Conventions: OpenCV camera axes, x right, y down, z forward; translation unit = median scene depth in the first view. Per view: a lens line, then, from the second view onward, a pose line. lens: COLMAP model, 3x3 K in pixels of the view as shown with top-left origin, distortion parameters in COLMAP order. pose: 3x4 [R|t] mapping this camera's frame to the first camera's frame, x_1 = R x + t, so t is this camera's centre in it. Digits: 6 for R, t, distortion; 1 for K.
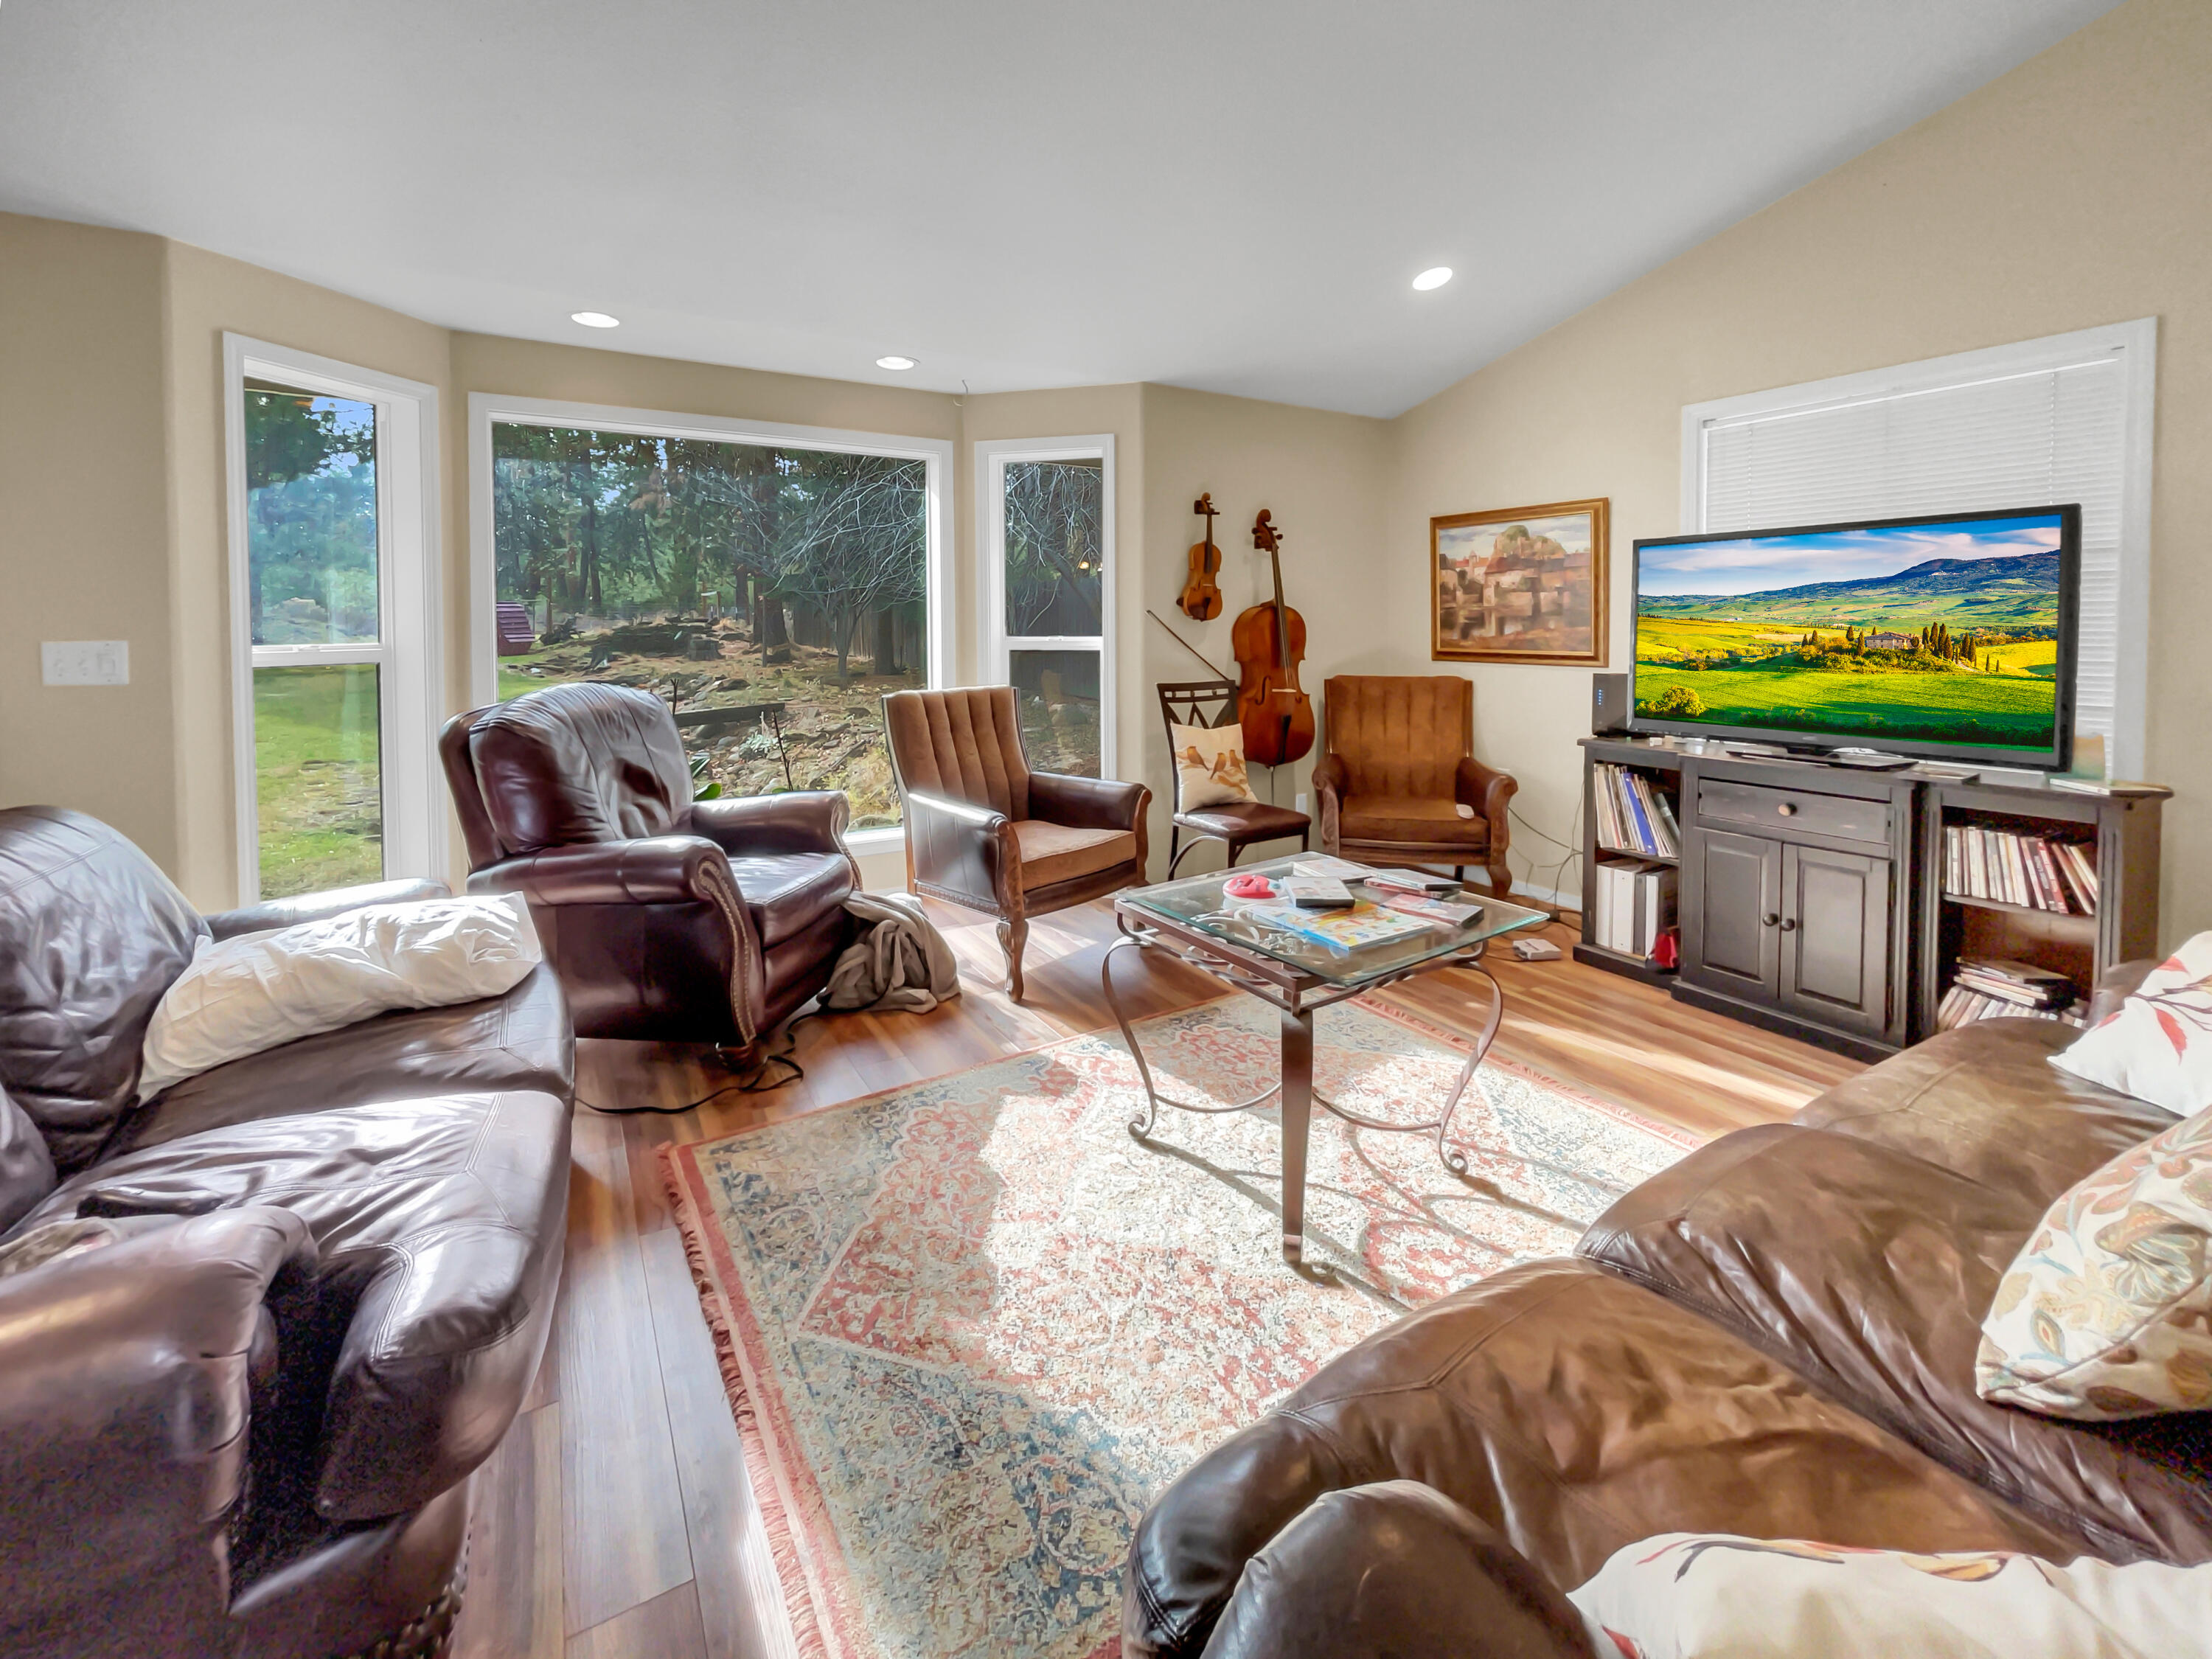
lens RADIAL K [[938.9, 0, 1089.6], [0, 938.9, 675.4], [0, 0, 1]] dist [0.005162, 0.000152]
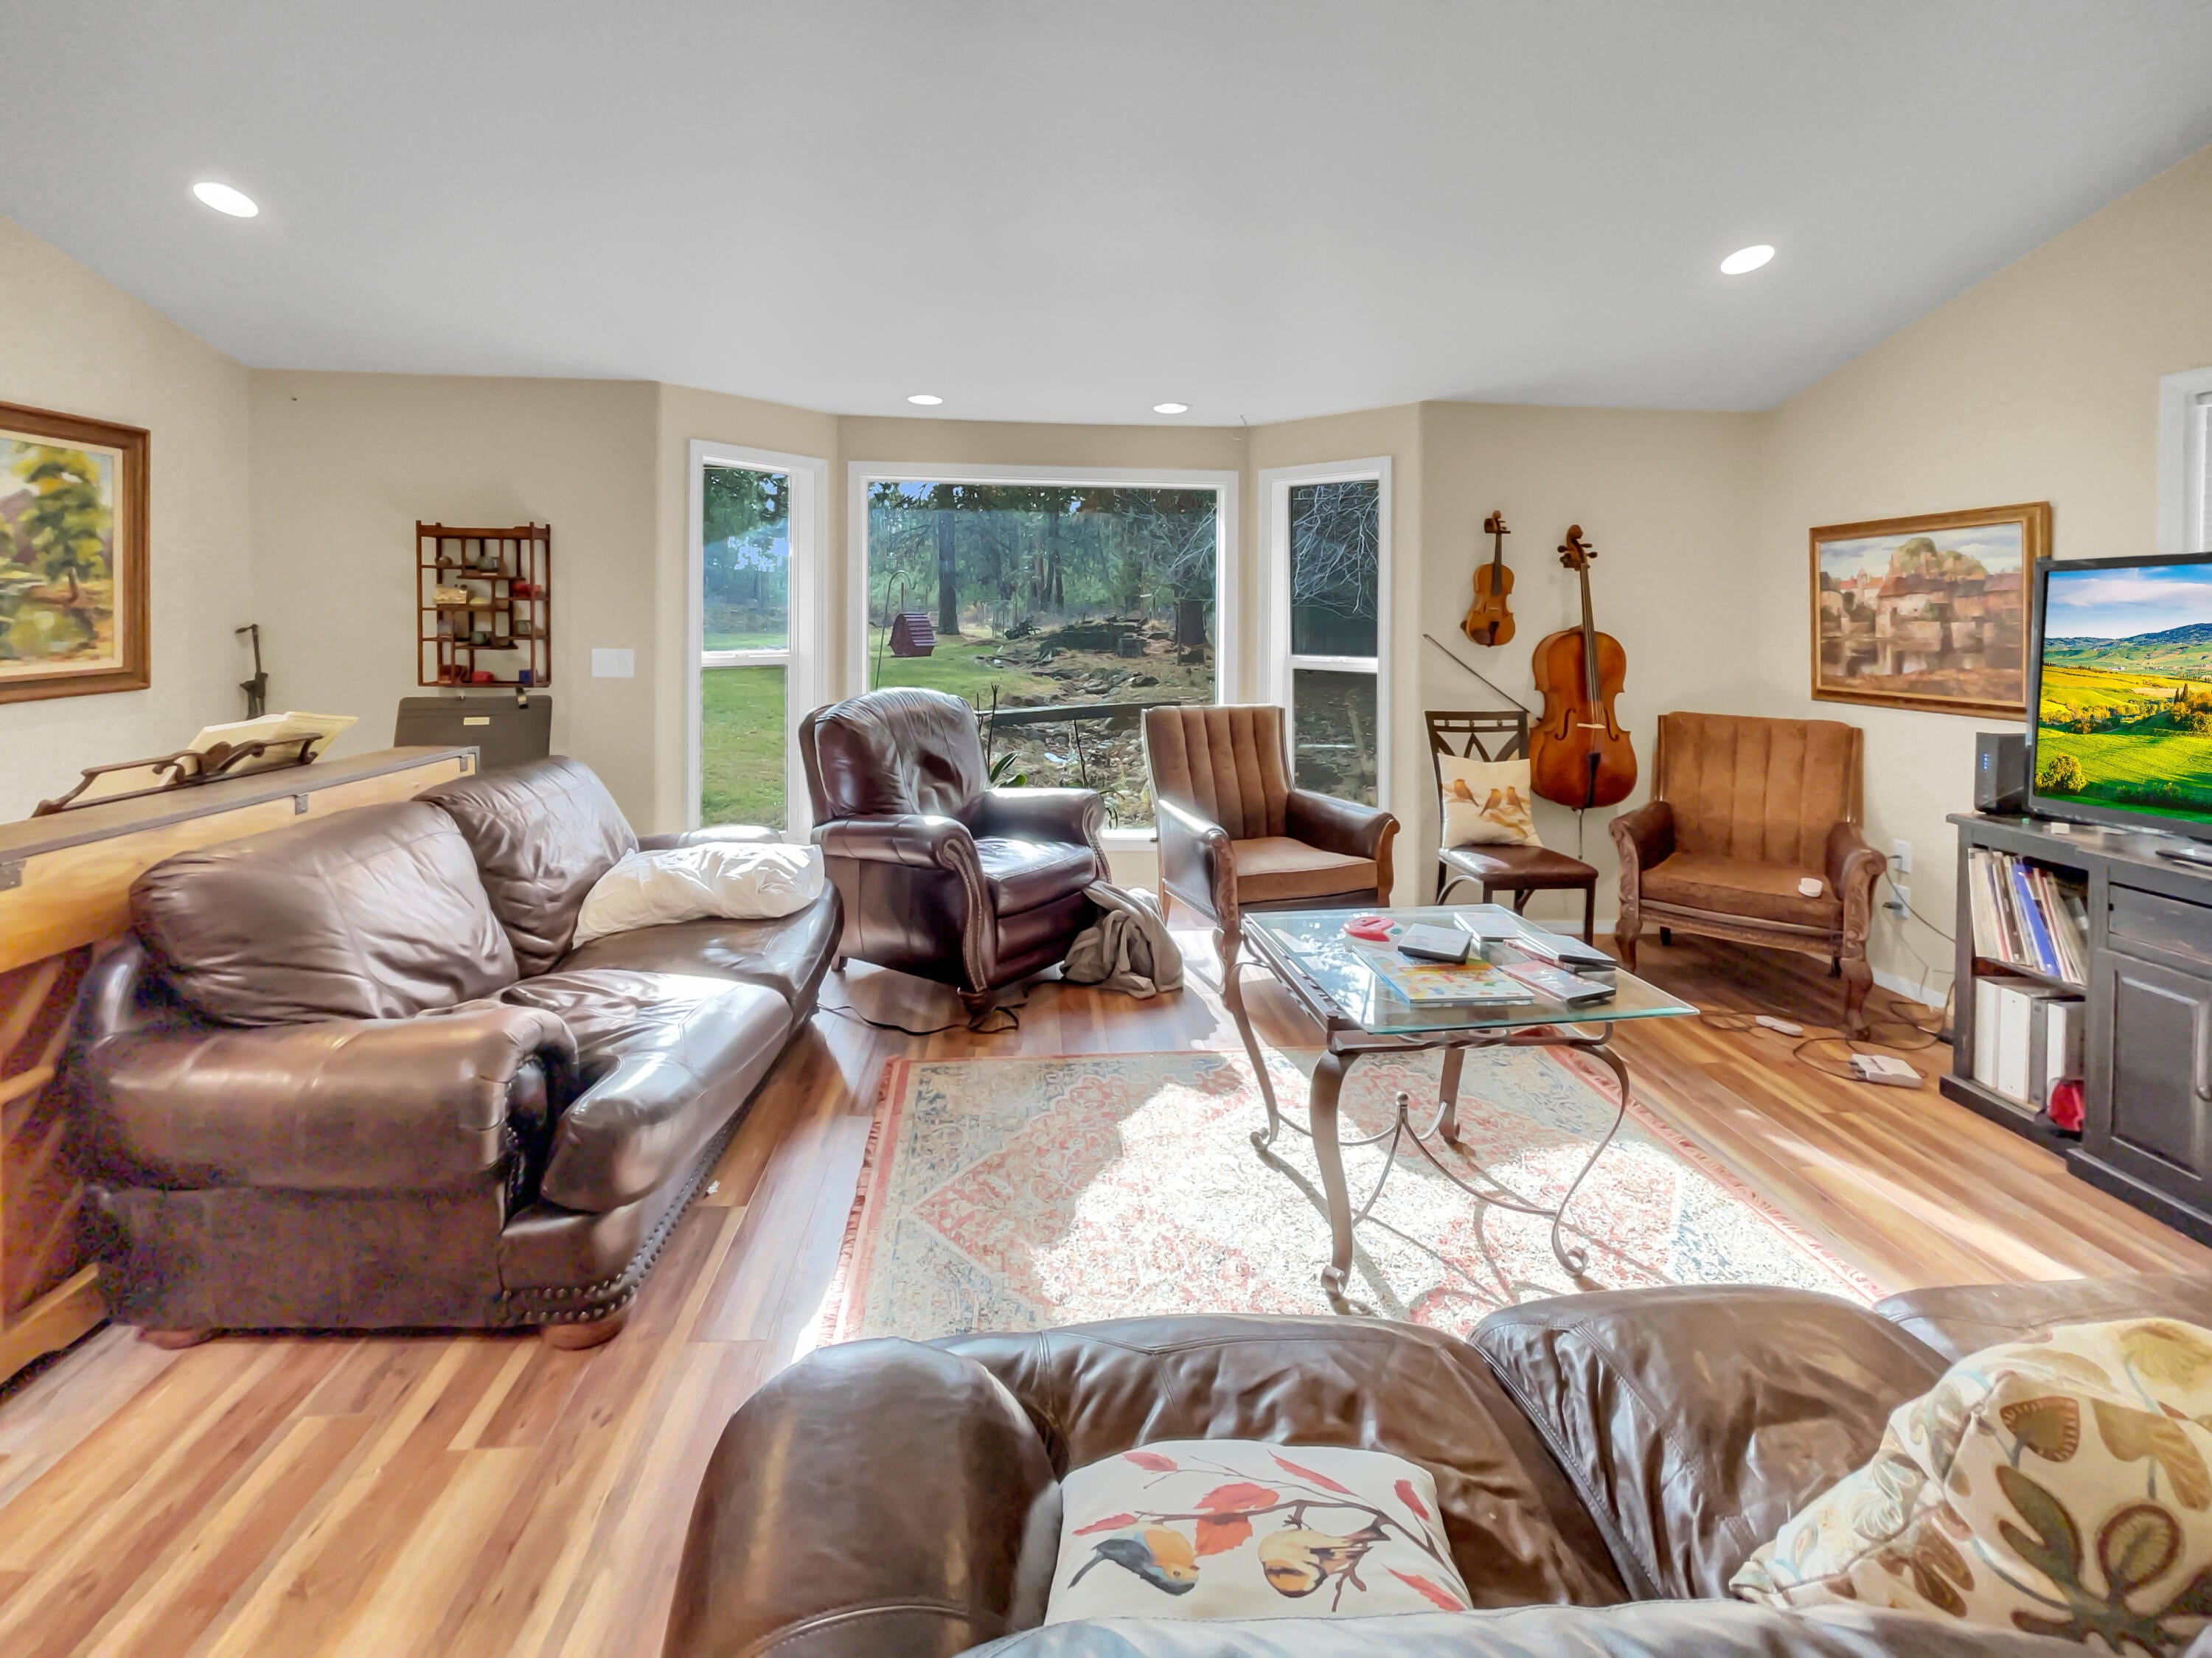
lens RADIAL K [[938.8, 0, 1089.6], [0, 938.8, 674.9], [0, 0, 1]] dist [0.005162, 0.000152]
pose [[0.898387, 0.039720, -0.437404, 0.187815], [-0.039925, 0.999165, 0.008730, -0.023898], [0.437385, 0.009621, 0.899223, -0.022801]]
